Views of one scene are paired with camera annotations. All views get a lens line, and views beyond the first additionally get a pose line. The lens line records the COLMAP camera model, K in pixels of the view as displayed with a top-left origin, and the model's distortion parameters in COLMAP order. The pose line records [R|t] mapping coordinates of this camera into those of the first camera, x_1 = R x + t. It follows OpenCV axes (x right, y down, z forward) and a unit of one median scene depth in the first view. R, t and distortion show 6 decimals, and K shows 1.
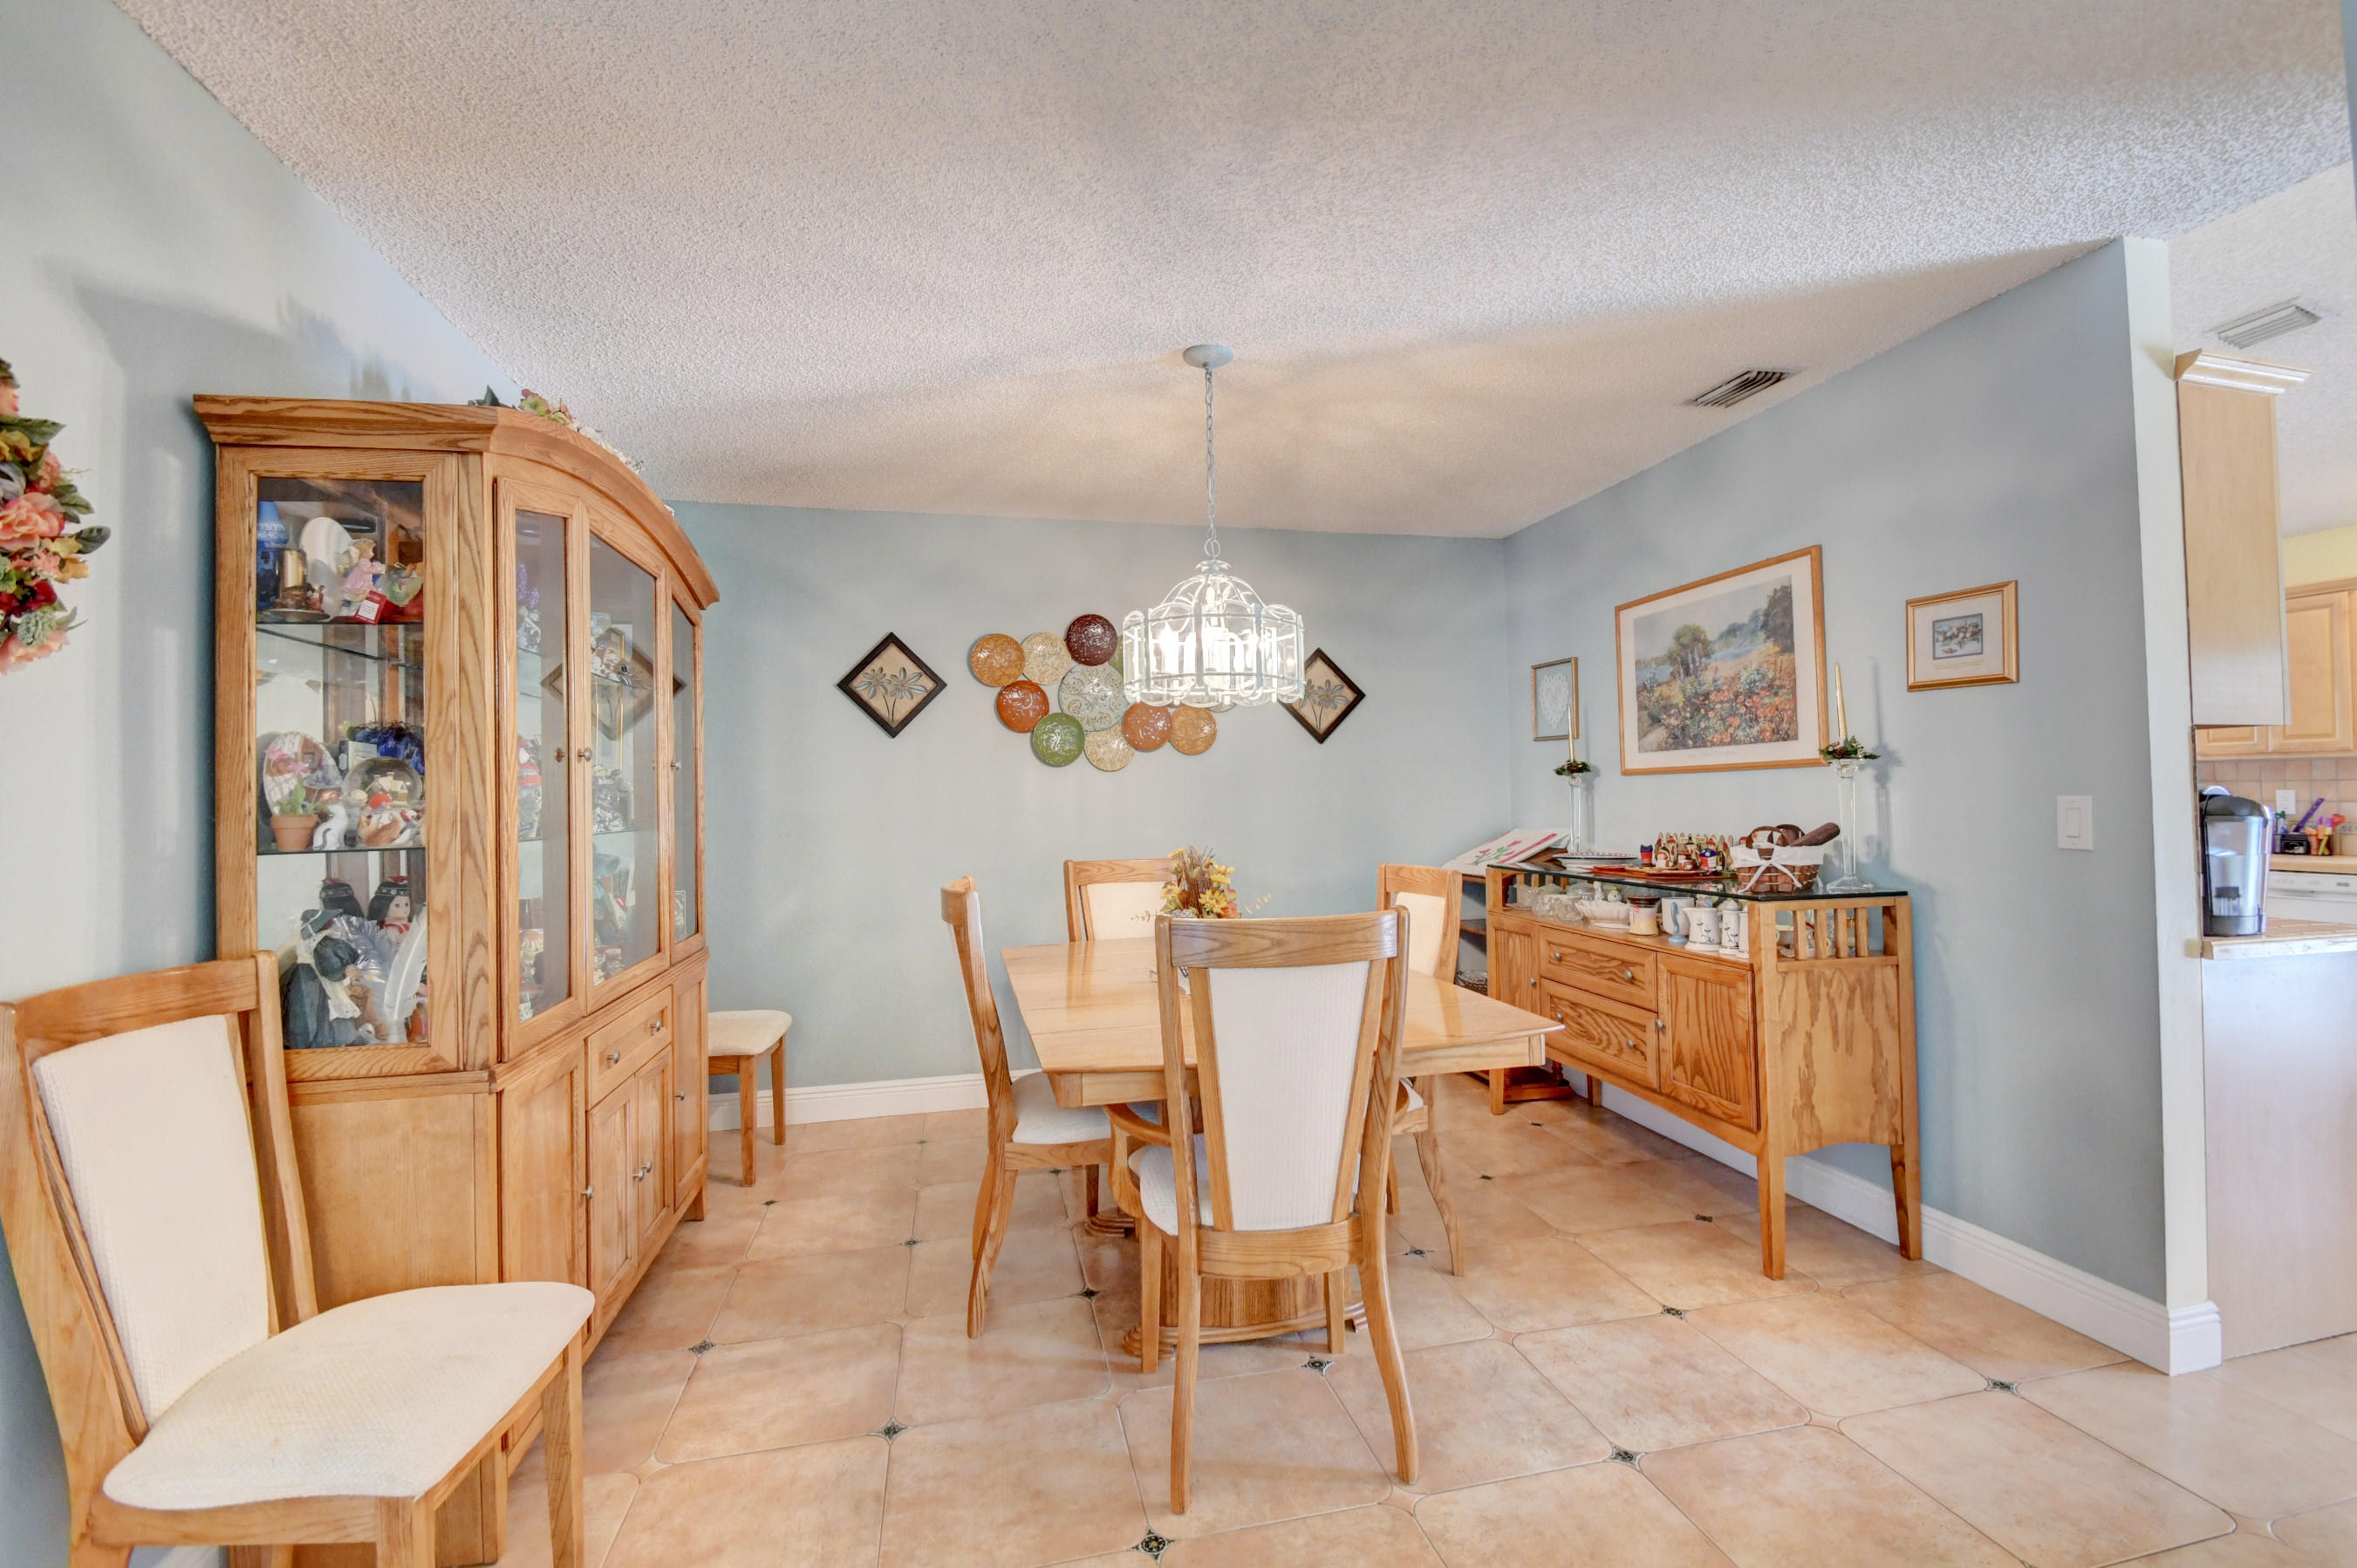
lens RADIAL K [[1036.5, 0, 1201.8], [0, 1036.5, 779.3], [0, 0, 1]] dist [0.003629, -0.012874]
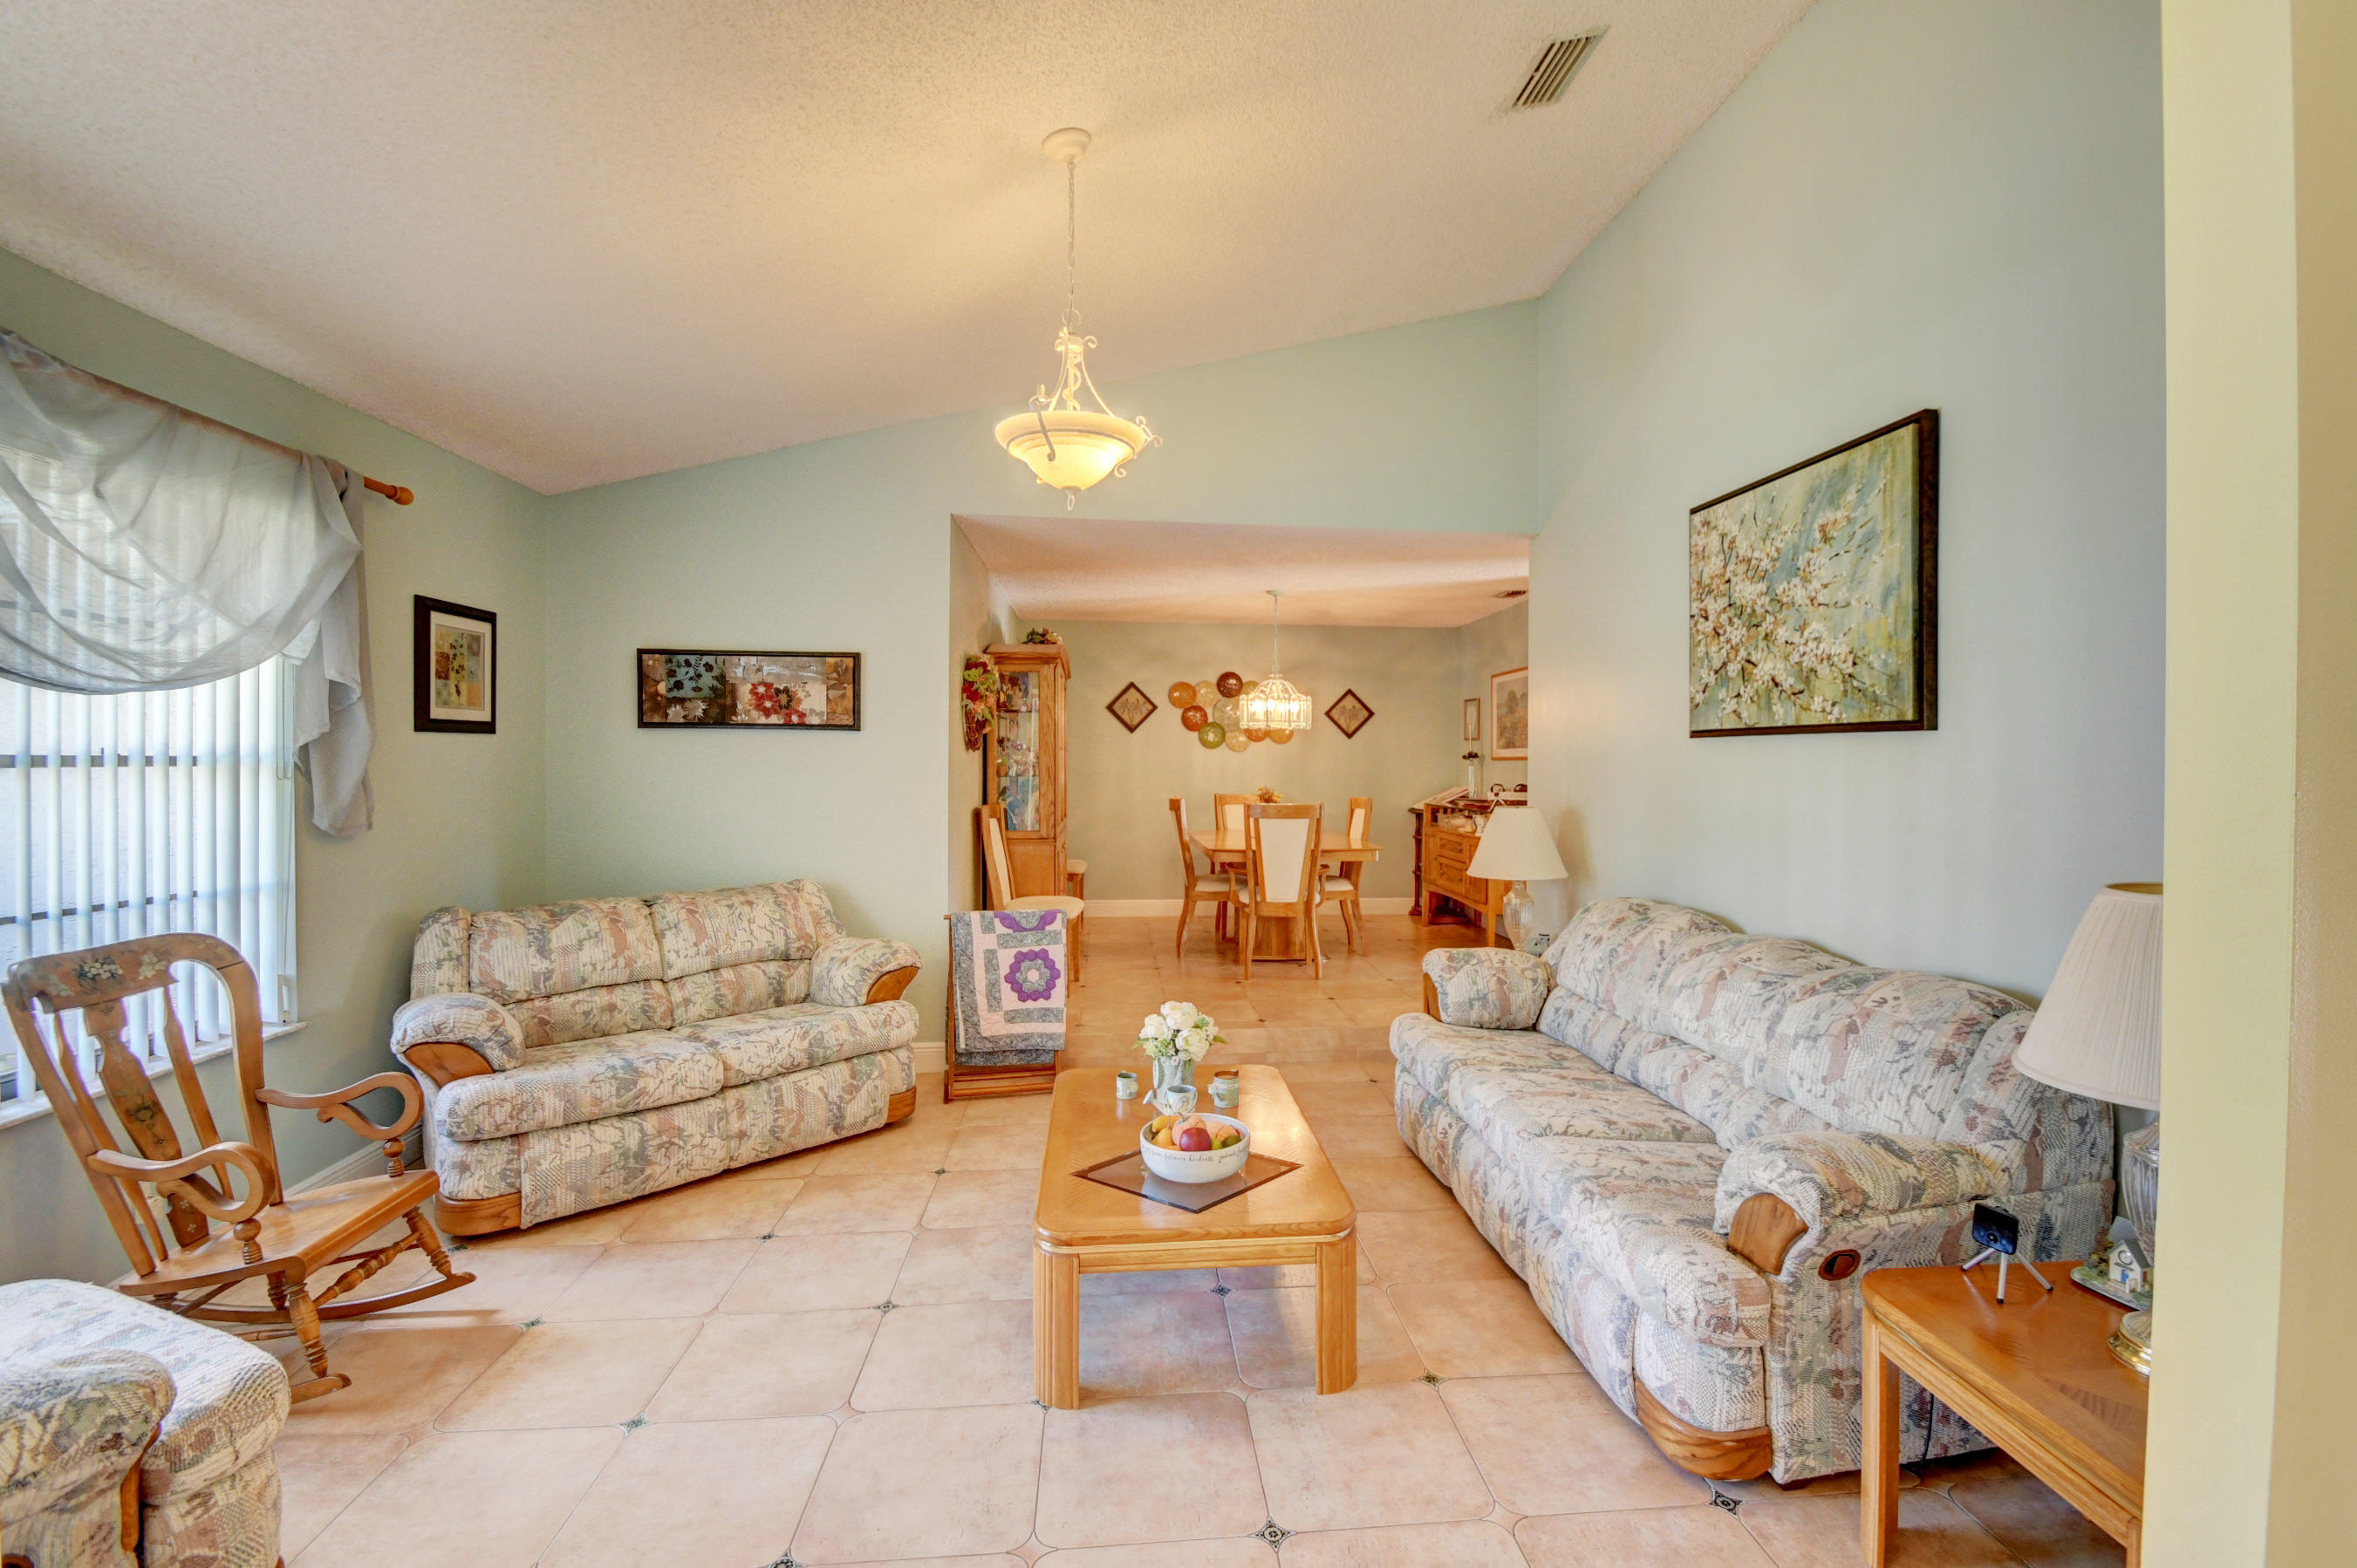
lens RADIAL K [[1036.5, 0, 1187.2], [0, 1036.5, 767.1], [0, 0, 1]] dist [0.003629, -0.012874]
pose [[0.987970, 0.023659, -0.152828, 0.126366], [-0.020468, 0.999539, 0.022416, -0.022332], [0.153288, -0.019018, 0.987999, -1.028920]]
